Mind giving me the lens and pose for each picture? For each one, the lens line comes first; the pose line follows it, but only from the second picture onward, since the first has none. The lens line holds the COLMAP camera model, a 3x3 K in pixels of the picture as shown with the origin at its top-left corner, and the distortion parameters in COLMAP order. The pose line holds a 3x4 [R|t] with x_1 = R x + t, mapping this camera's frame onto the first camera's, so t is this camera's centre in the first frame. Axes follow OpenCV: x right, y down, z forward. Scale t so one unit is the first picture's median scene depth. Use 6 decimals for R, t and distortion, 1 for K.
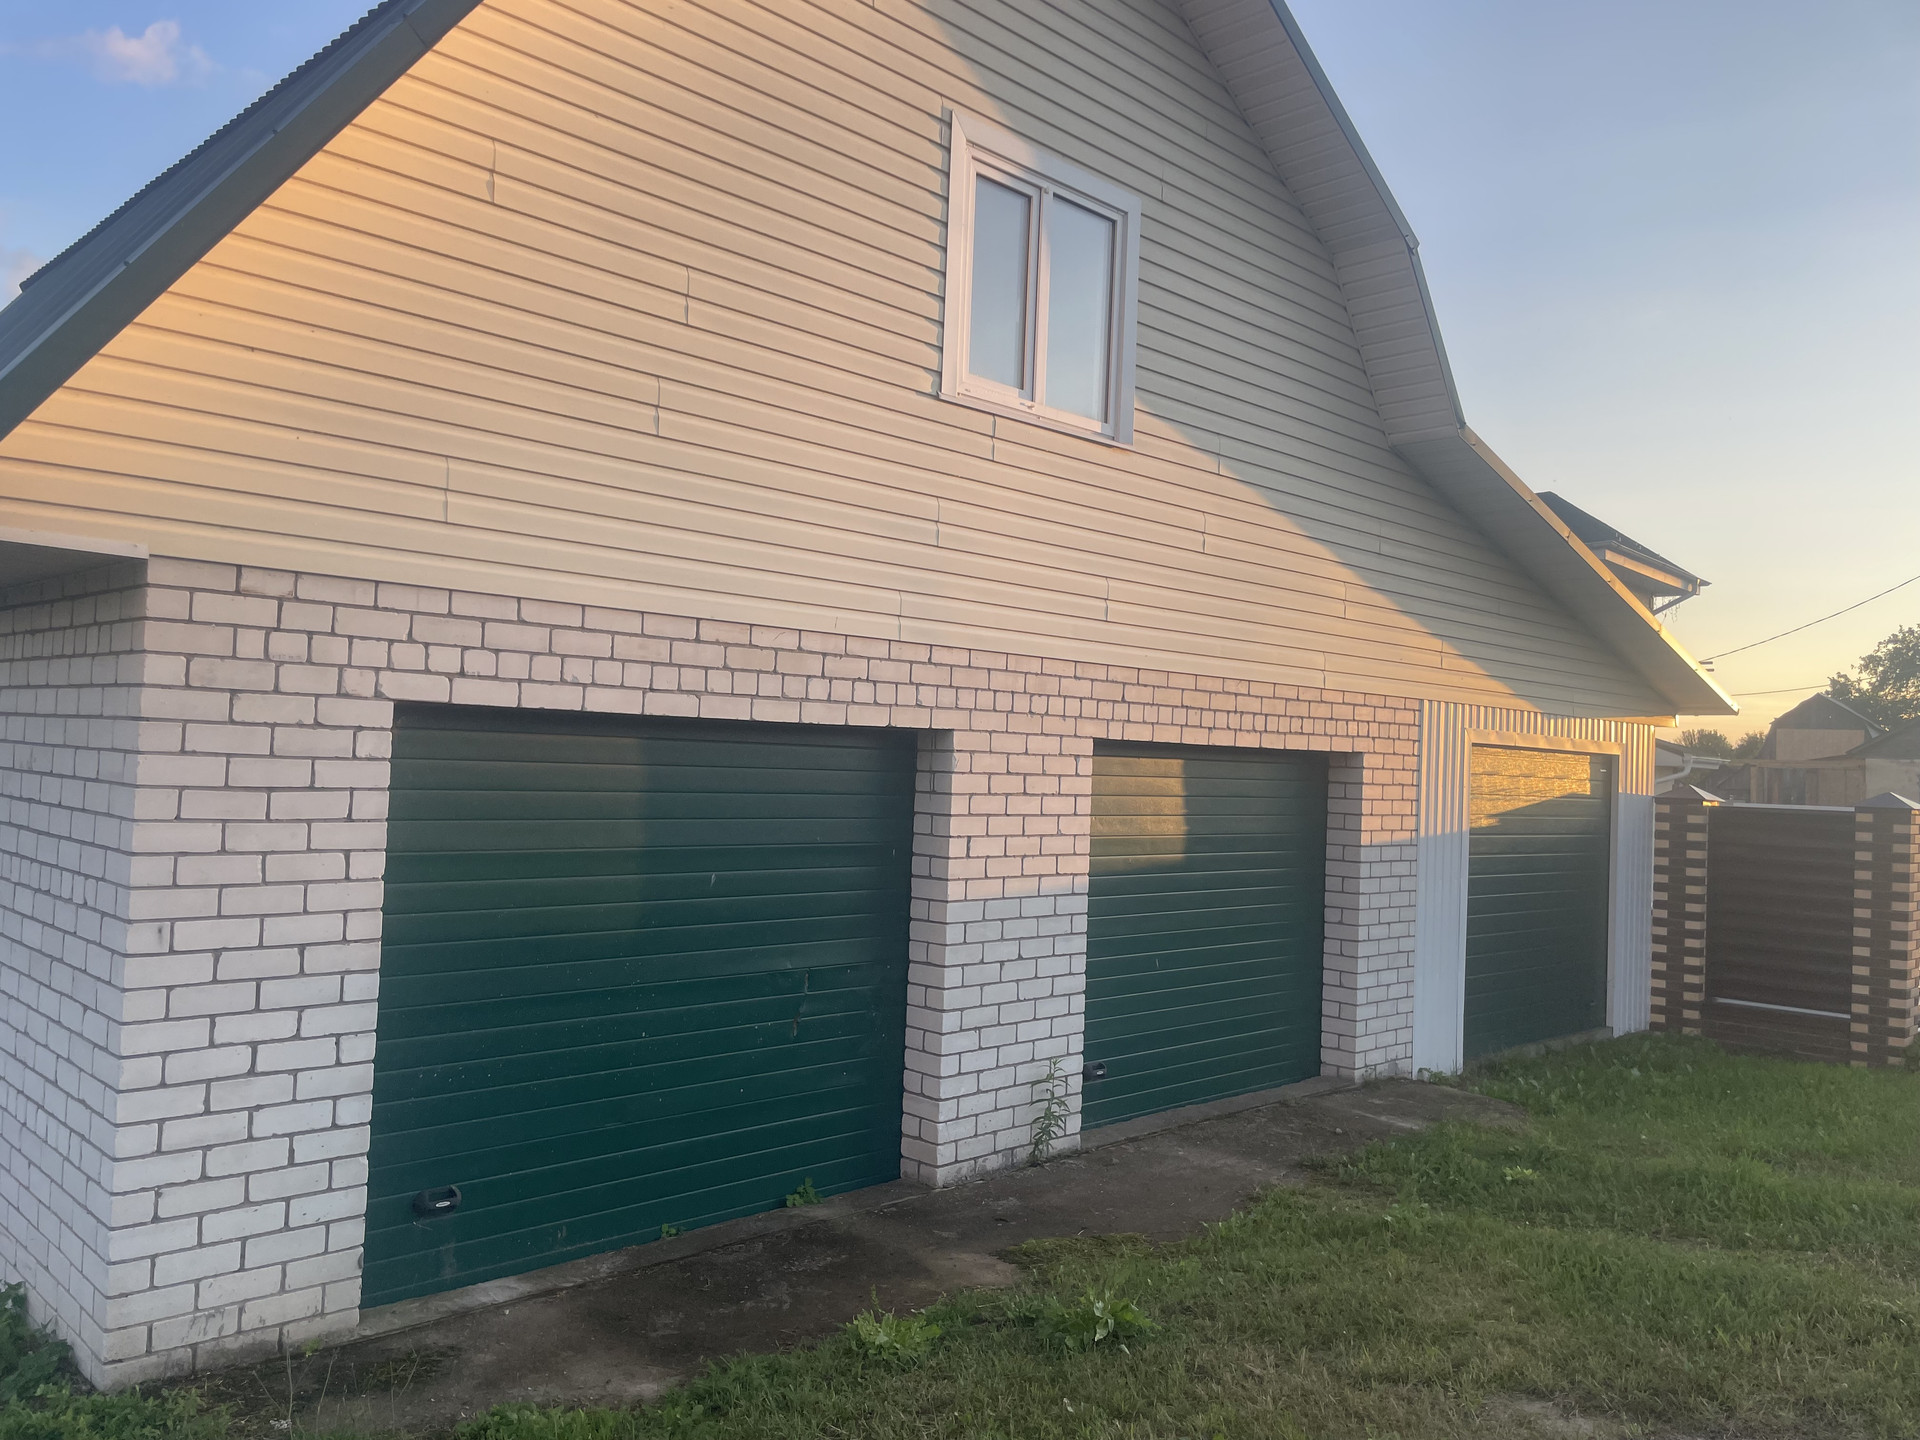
lens RADIAL K [[1439.8, 0, 960.0], [0, 1439.8, 720.0], [0, 0, 1]] dist [0.118560, -0.238664]
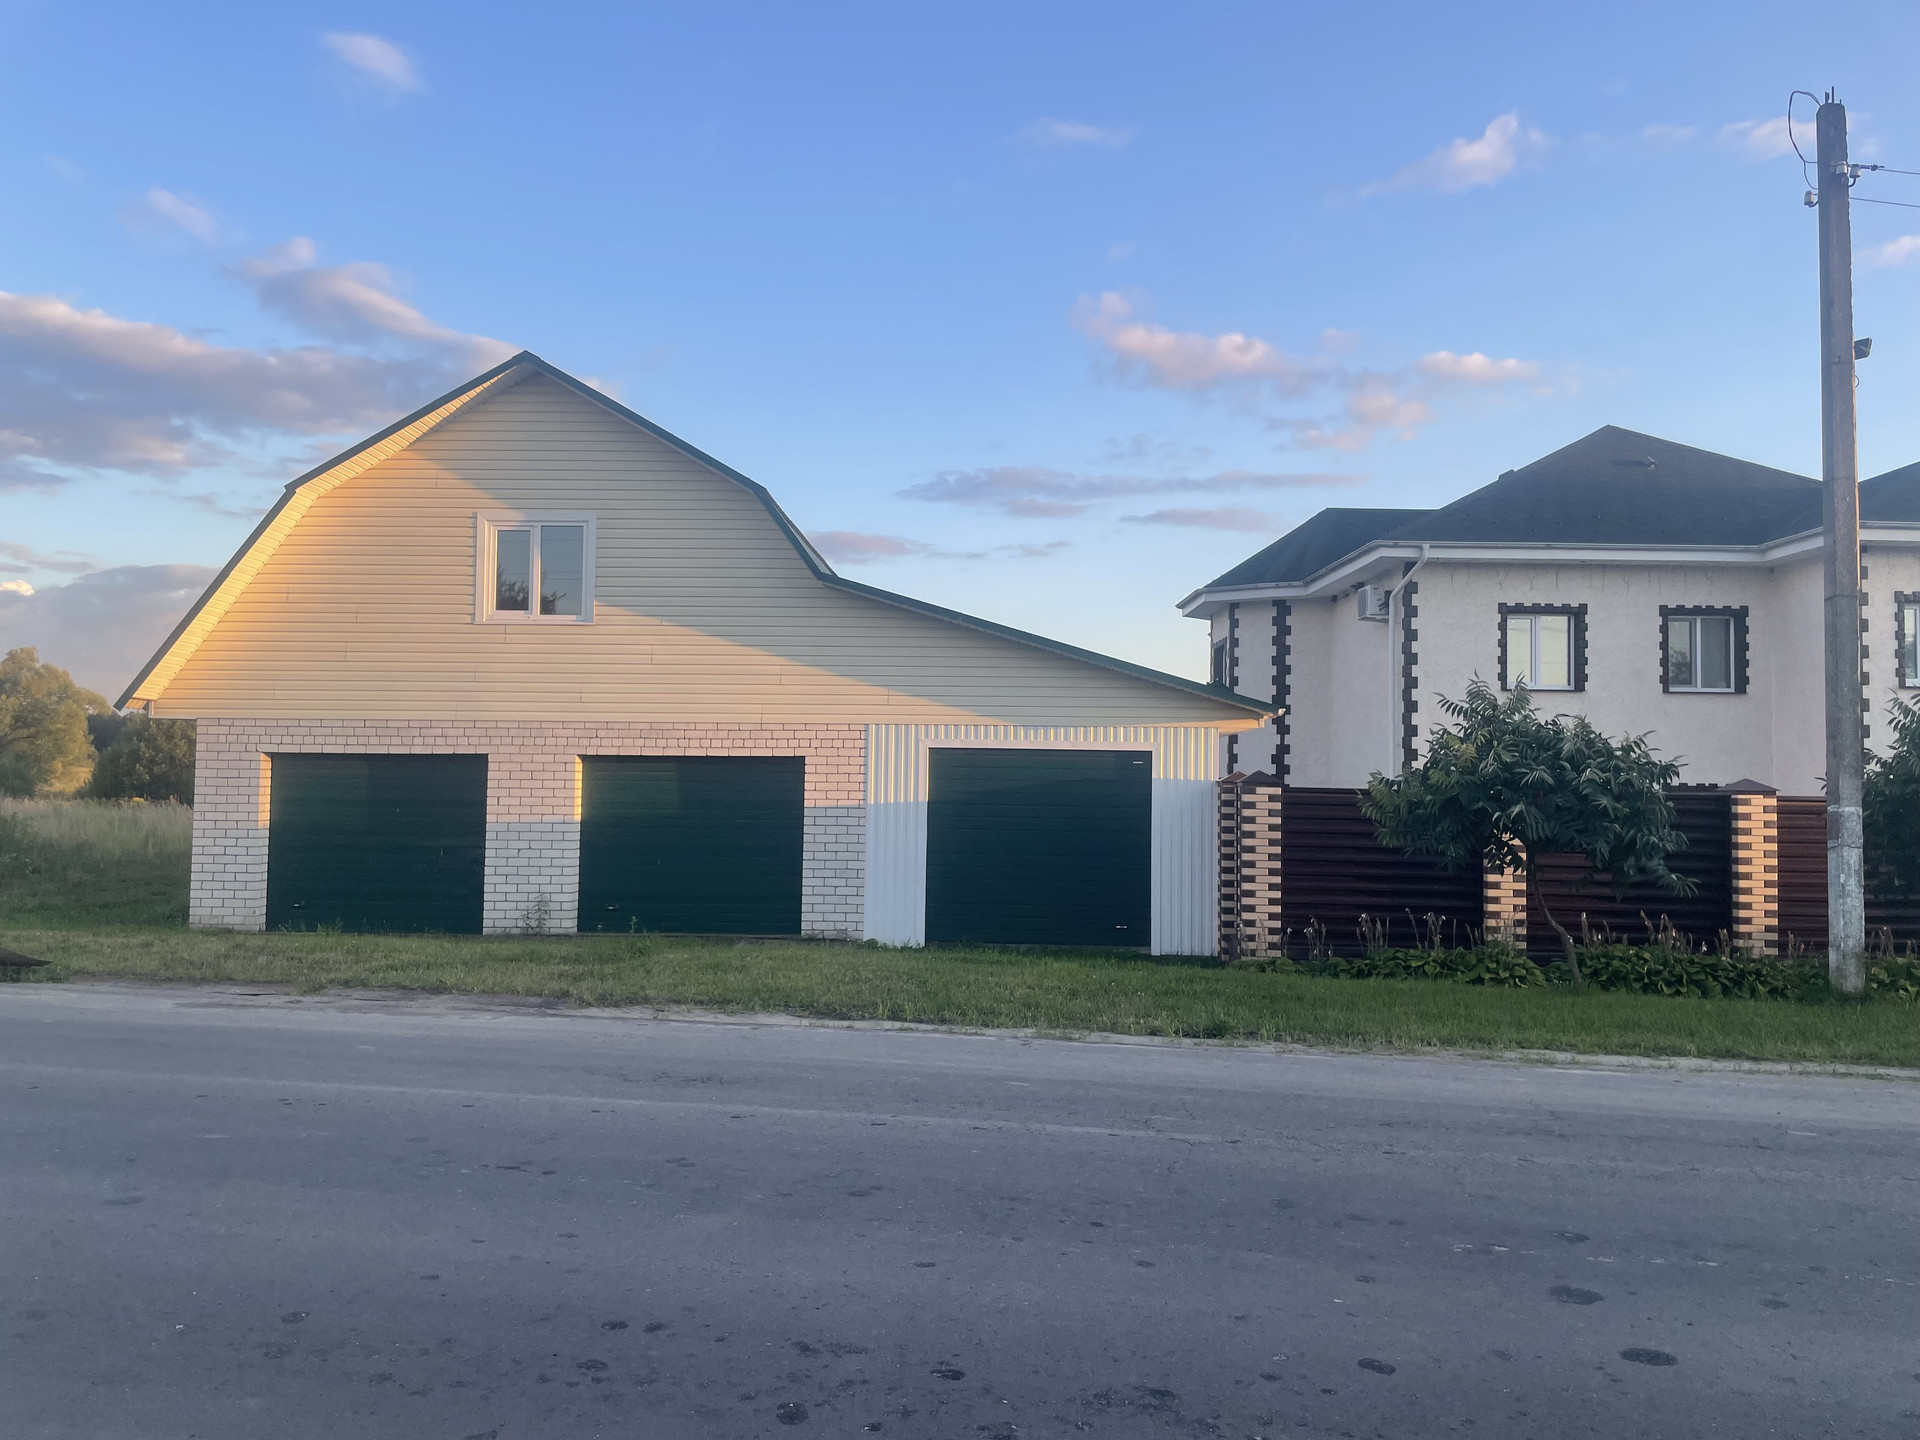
lens RADIAL K [[1439.8, 0, 960.0], [0, 1439.8, 720.0], [0, 0, 1]] dist [0.118560, -0.238664]
pose [[0.690832, -0.059863, -0.720533, 2.336957], [0.034758, 0.998164, -0.049604, 0.100384], [0.722180, 0.009224, 0.691644, -0.148963]]
